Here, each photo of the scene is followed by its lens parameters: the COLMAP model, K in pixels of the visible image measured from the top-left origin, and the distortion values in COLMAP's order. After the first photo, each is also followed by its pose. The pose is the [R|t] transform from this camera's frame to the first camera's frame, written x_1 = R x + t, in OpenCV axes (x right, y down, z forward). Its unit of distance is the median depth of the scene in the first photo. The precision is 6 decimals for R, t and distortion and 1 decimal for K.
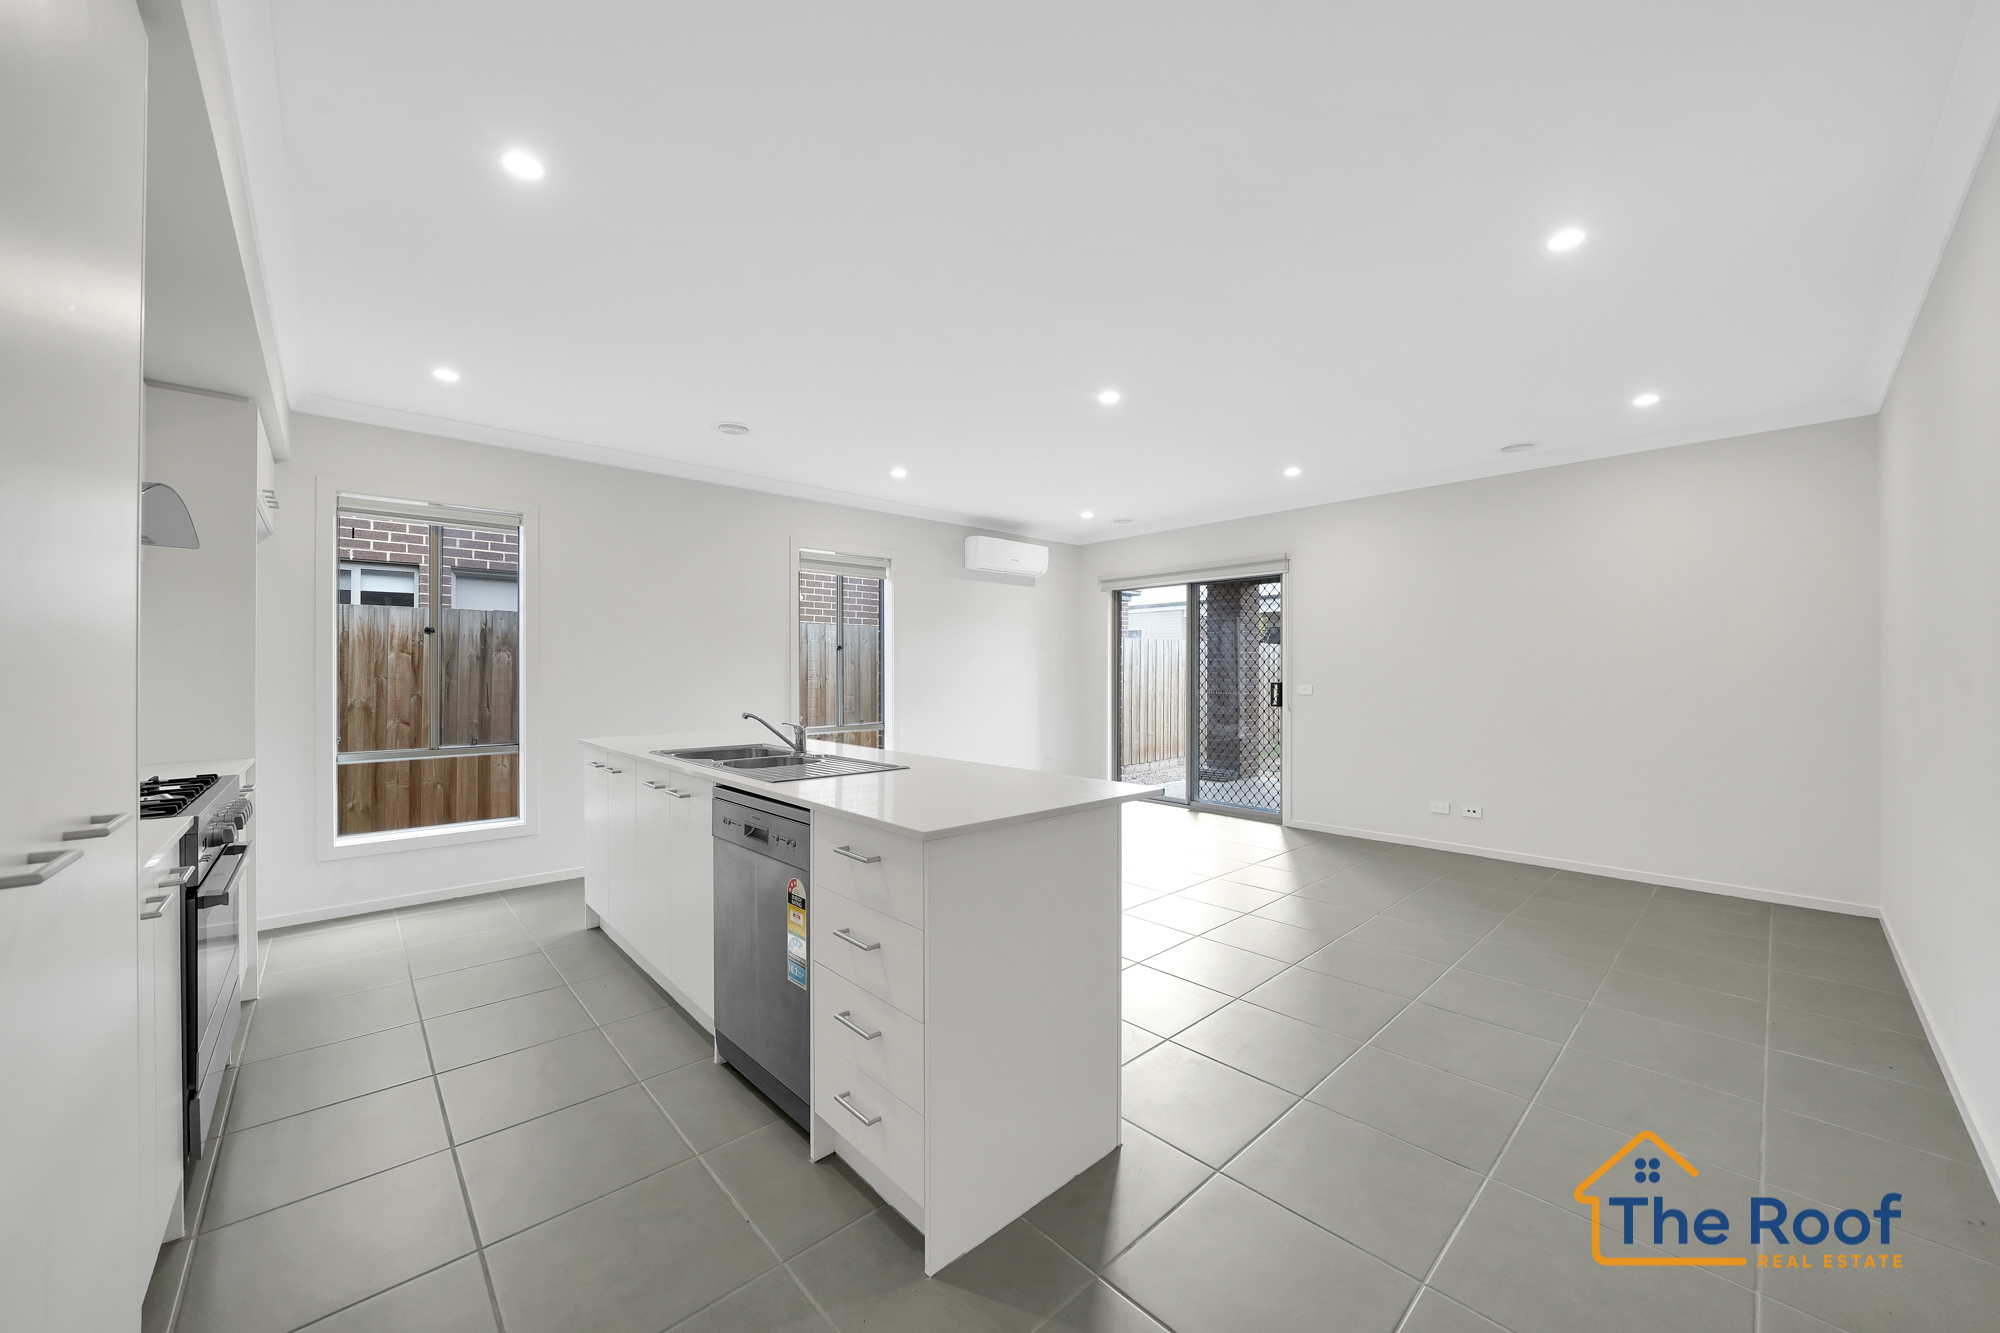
lens RADIAL K [[741.1, 0, 1000.0], [0, 741.1, 666.5], [0, 0, 1]] dist [-0.010810, 0.000217]
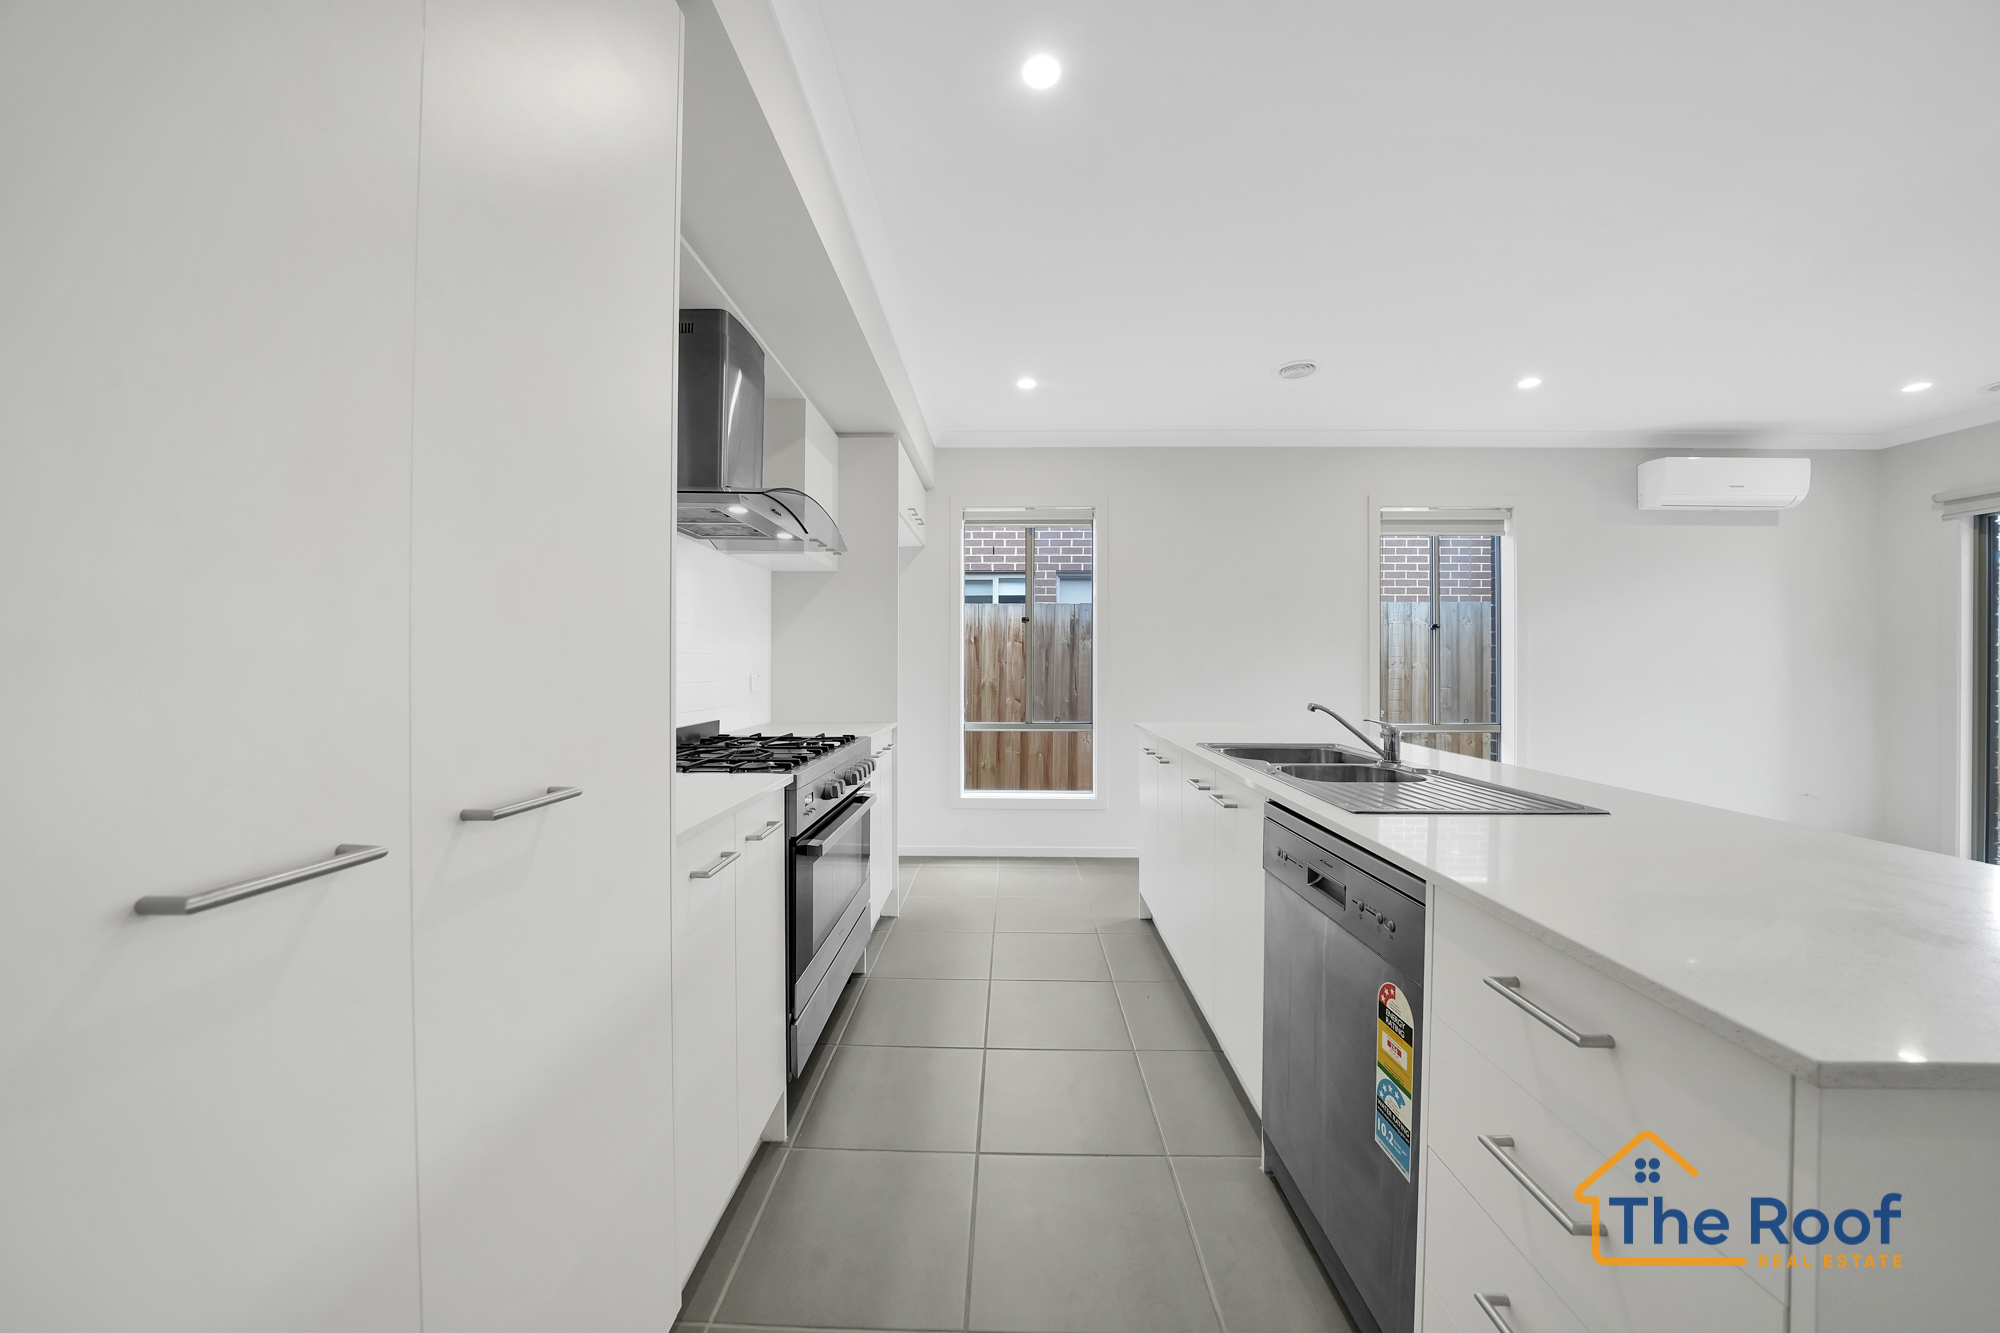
lens RADIAL K [[669.8, 0, 1000.0], [0, 669.8, 666.5], [0, 0, 1]] dist [-0.021461, 0.000060]
pose [[0.717093, 0.005253, -0.696958, -0.065574], [0.001576, 0.999957, 0.009158, 0.011941], [0.696976, -0.007665, 0.717054, 0.195306]]
